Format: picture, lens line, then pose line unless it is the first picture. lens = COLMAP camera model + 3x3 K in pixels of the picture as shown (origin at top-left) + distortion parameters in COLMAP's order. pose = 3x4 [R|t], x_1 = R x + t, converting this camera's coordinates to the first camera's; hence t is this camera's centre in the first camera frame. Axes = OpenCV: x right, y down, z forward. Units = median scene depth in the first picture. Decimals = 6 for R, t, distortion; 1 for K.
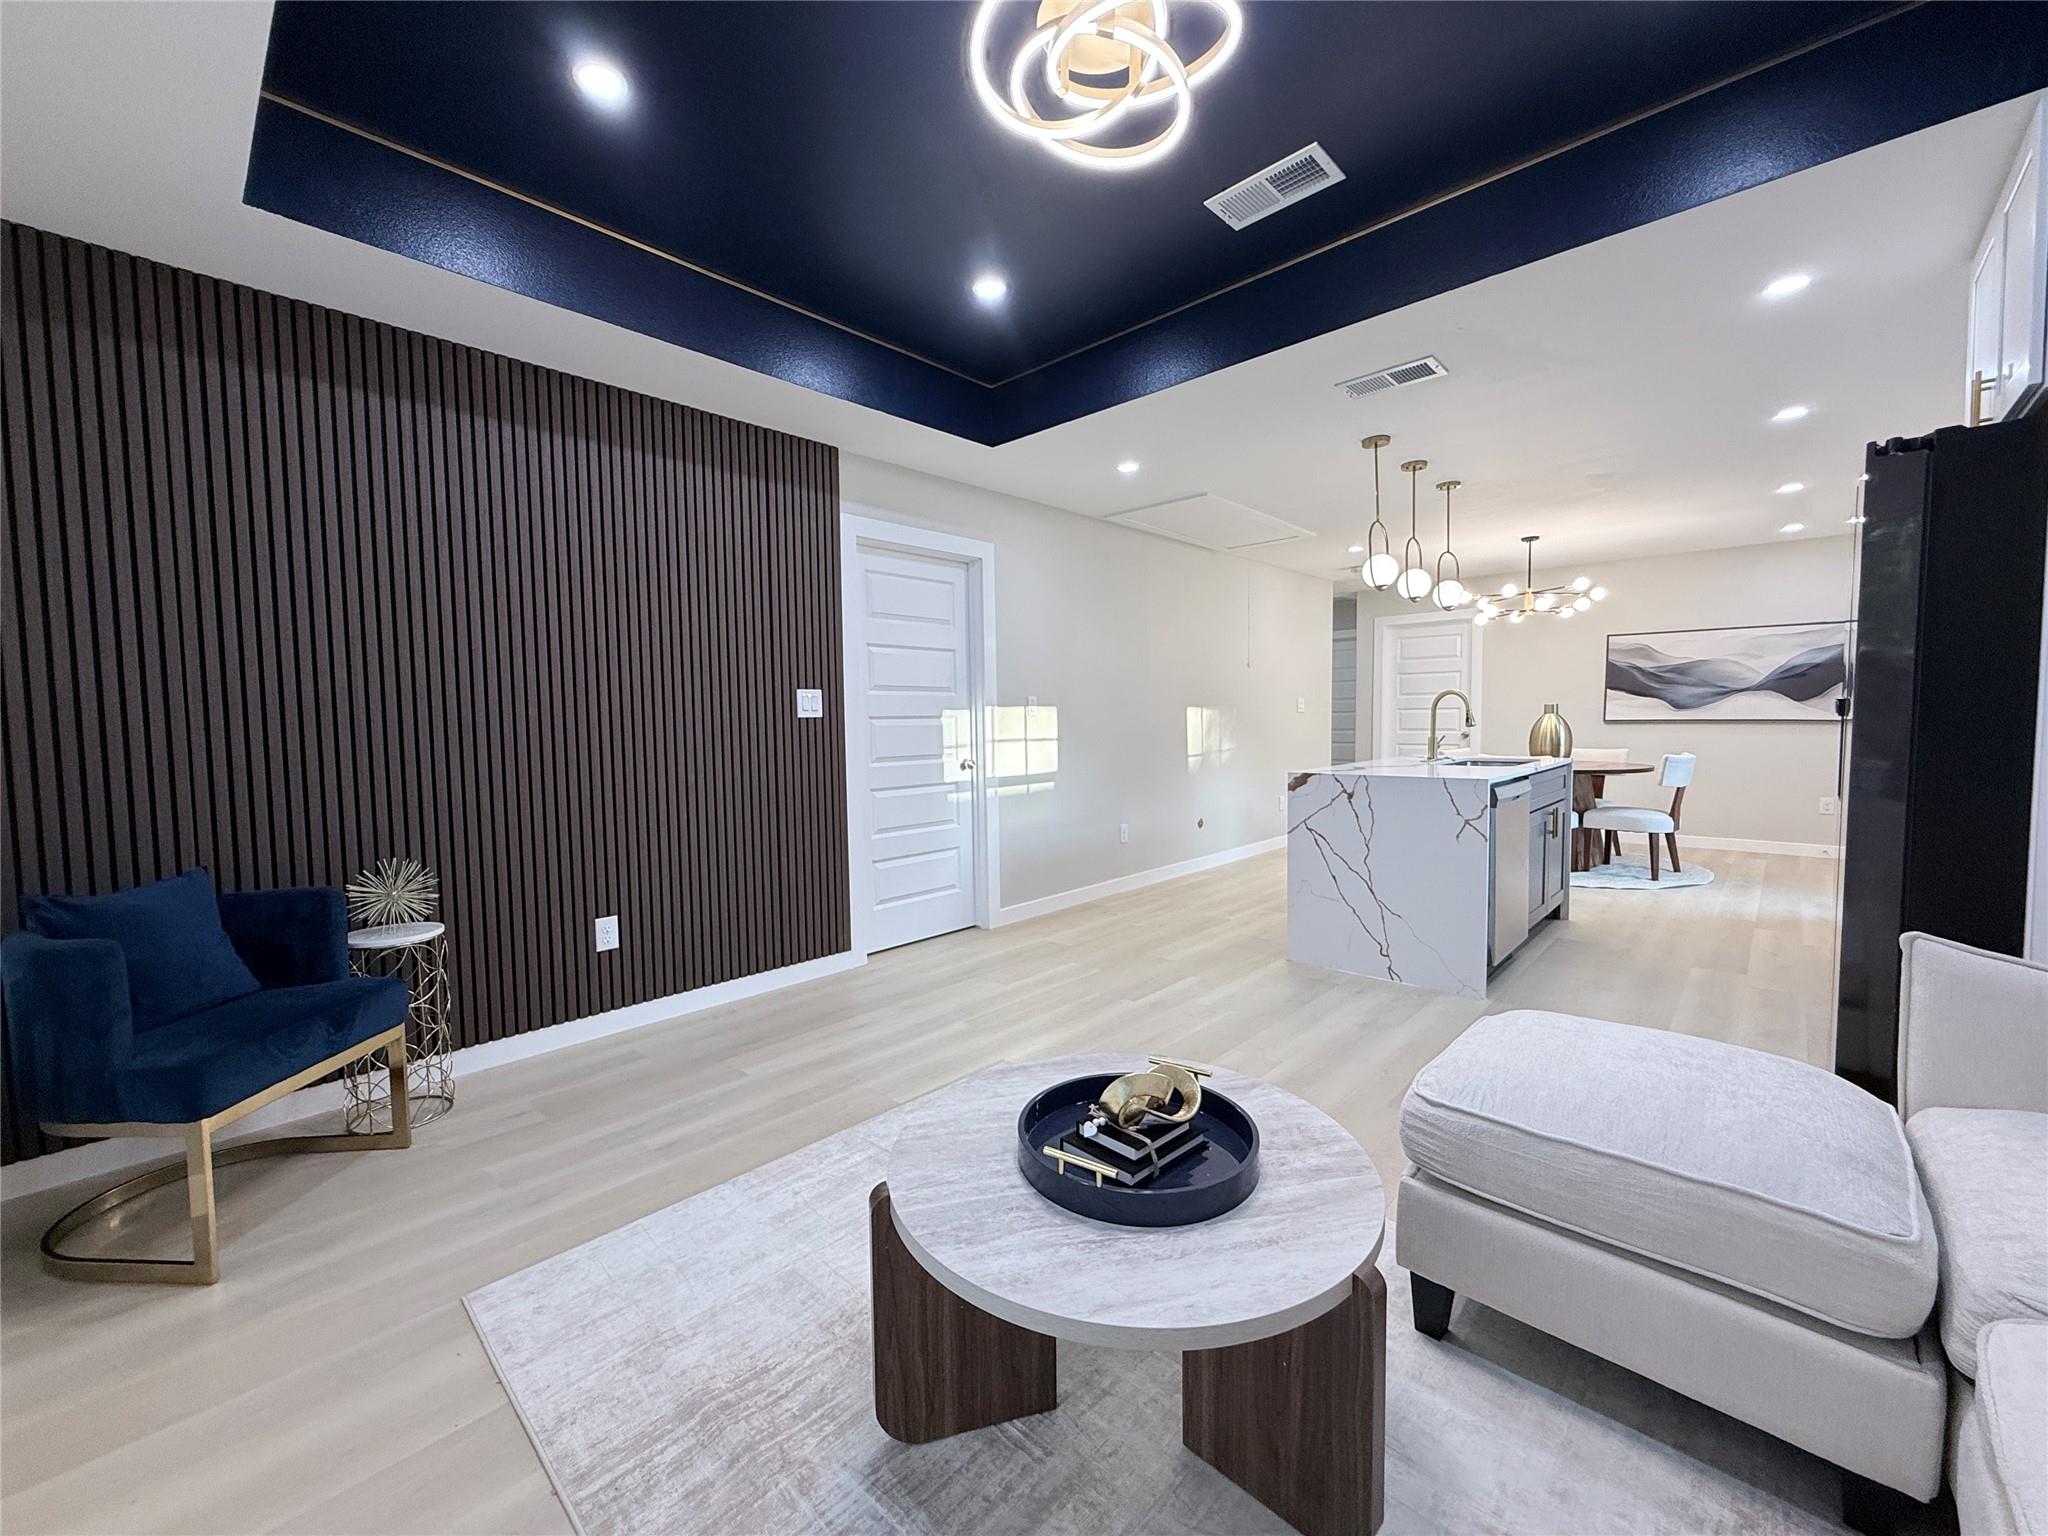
lens RADIAL K [[815.1, 0, 1019.8], [0, 815.1, 766.0], [0, 0, 1]] dist [0.000034, 0.000260]
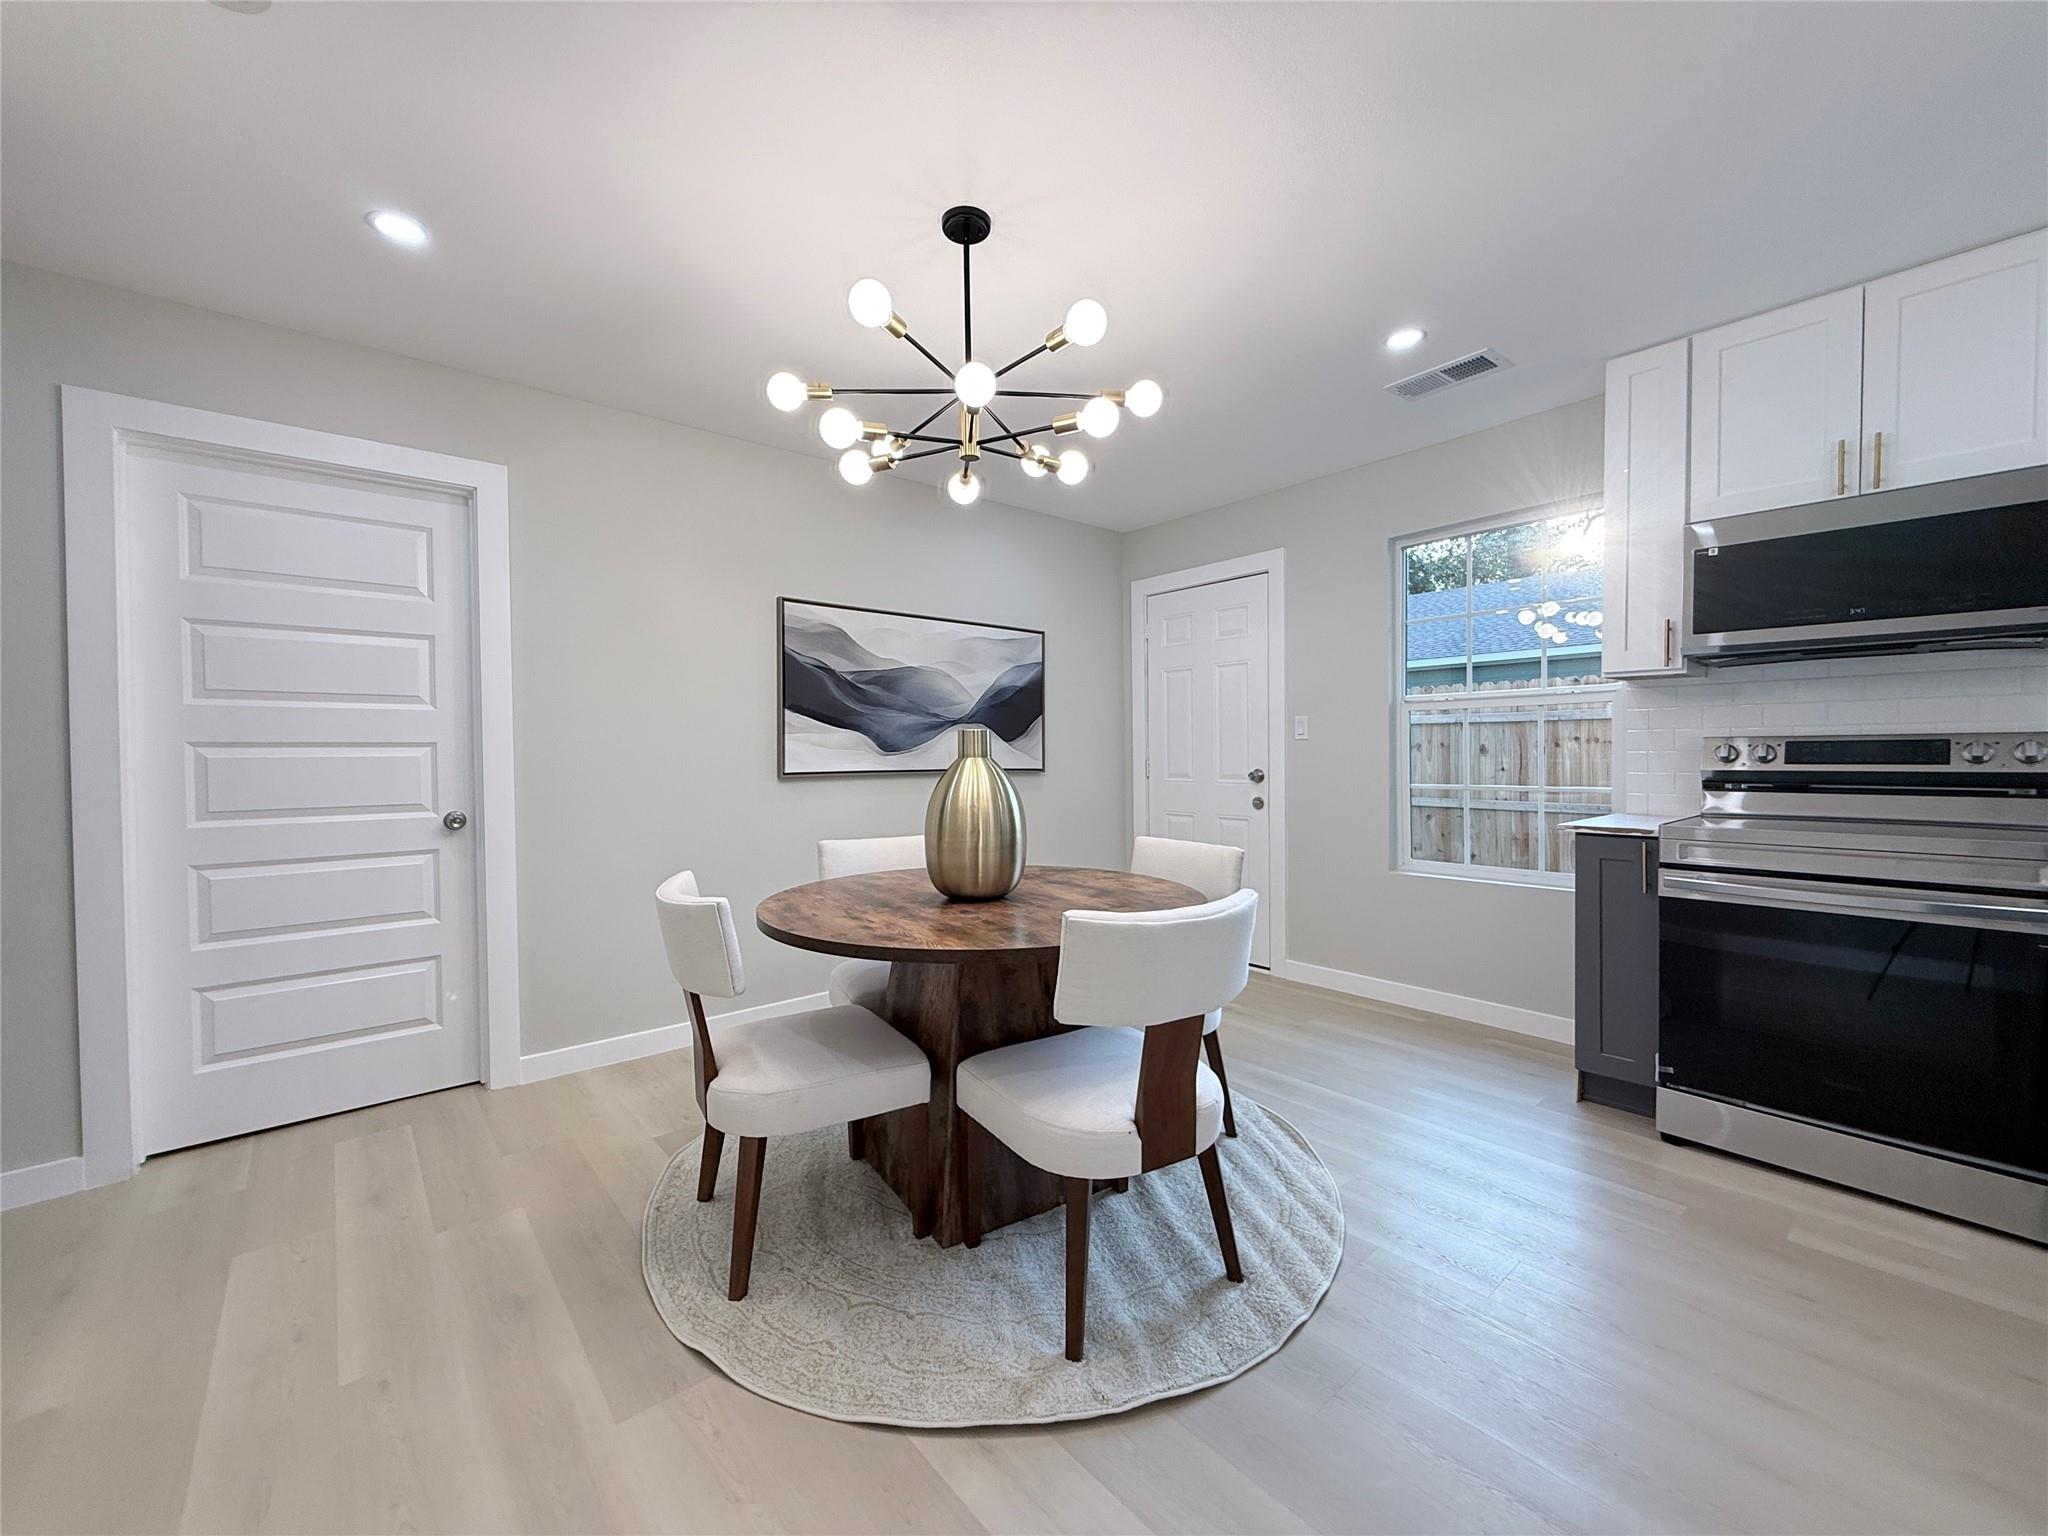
lens RADIAL K [[812.9, 0, 1020.6], [0, 812.9, 767.8], [0, 0, 1]] dist [-0.000711, 0.000122]
pose [[0.108554, -0.006587, 0.994069, 0.418364], [0.067739, 0.997703, -0.000786, -0.081481], [-0.991780, 0.067423, 0.108751, 1.326996]]
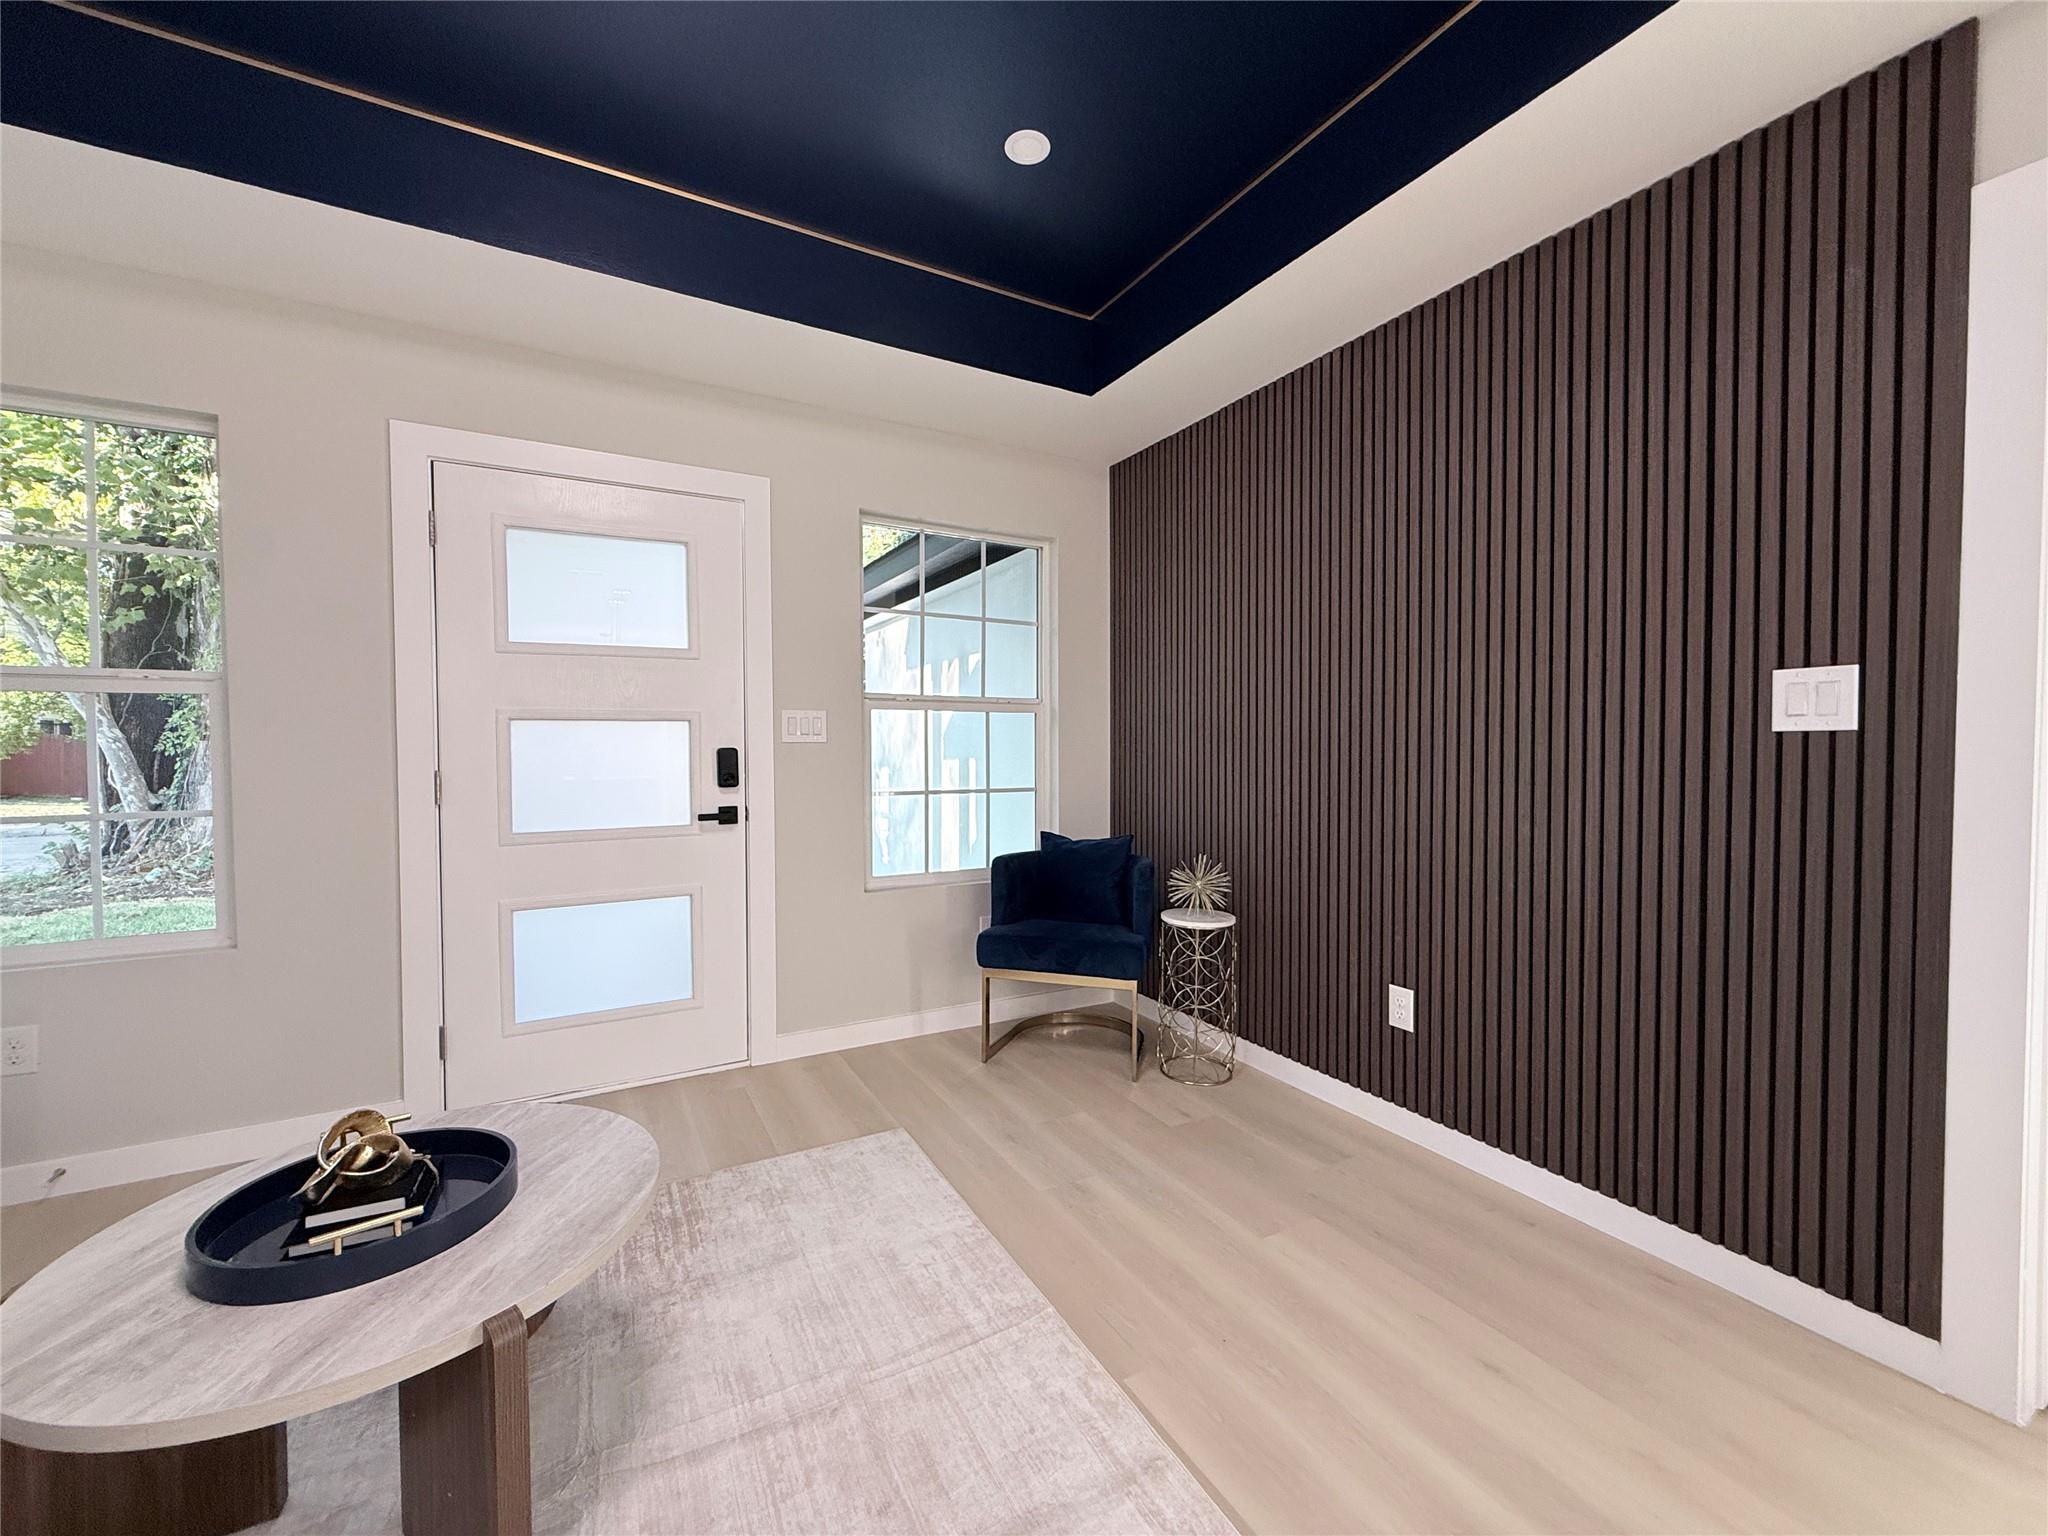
lens RADIAL K [[812.9, 0, 1020.6], [0, 812.9, 767.8], [0, 0, 1]] dist [-0.000711, 0.000122]
pose [[-0.303763, 0.038632, -0.951964, 0.244969], [-0.045883, 0.997425, 0.055117, -0.037859], [0.951642, 0.060421, -0.301209, 0.615702]]
